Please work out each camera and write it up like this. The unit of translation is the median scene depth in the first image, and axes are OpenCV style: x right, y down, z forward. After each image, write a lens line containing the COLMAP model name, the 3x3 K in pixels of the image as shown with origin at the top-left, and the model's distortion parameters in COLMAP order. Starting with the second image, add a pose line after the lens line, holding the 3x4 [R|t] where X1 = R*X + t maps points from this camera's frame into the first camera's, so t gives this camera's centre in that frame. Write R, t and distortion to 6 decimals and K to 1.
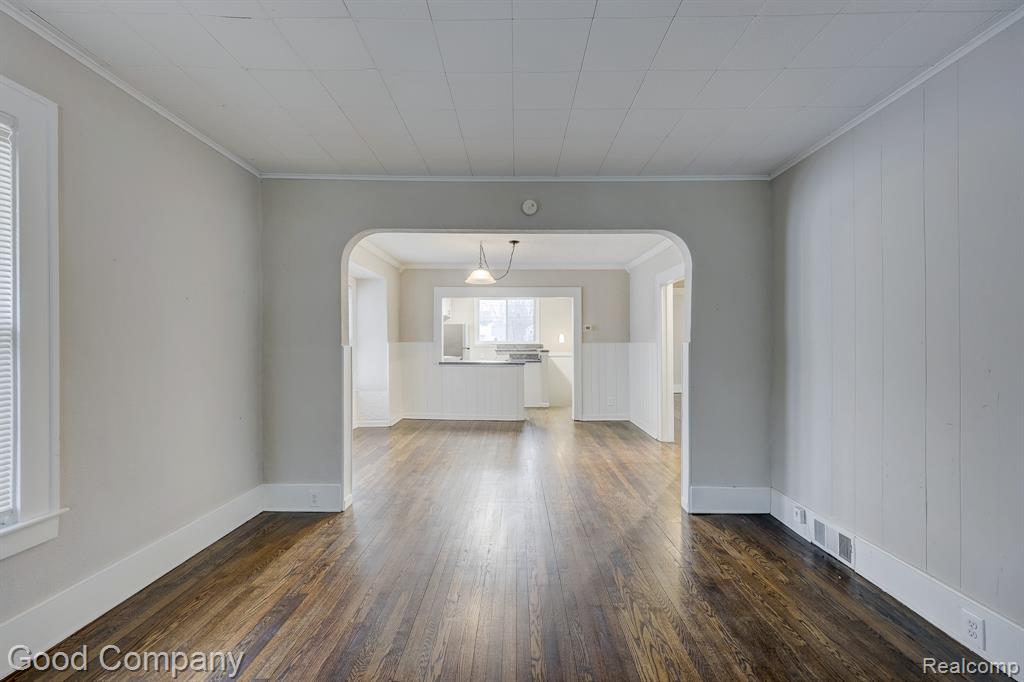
lens RADIAL K [[423.8, 0, 510.7], [0, 423.8, 341.8], [0, 0, 1]] dist [-0.002708, 0.001020]
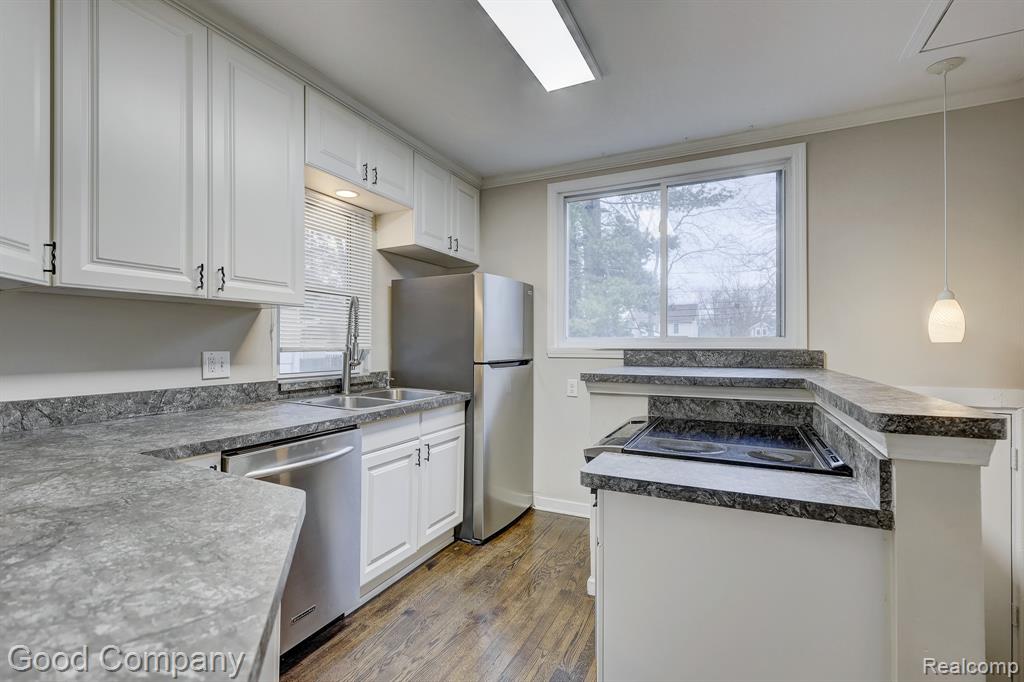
lens RADIAL K [[457.8, 0, 476.6], [0, 457.8, 343.2], [0, 0, 1]] dist [0.004238, 0.001081]
pose [[0.878152, 0.006752, -0.478334, 0.044901], [-0.008100, 0.999967, -0.000755, 0.003647], [0.478313, 0.004538, 0.878178, 1.030637]]
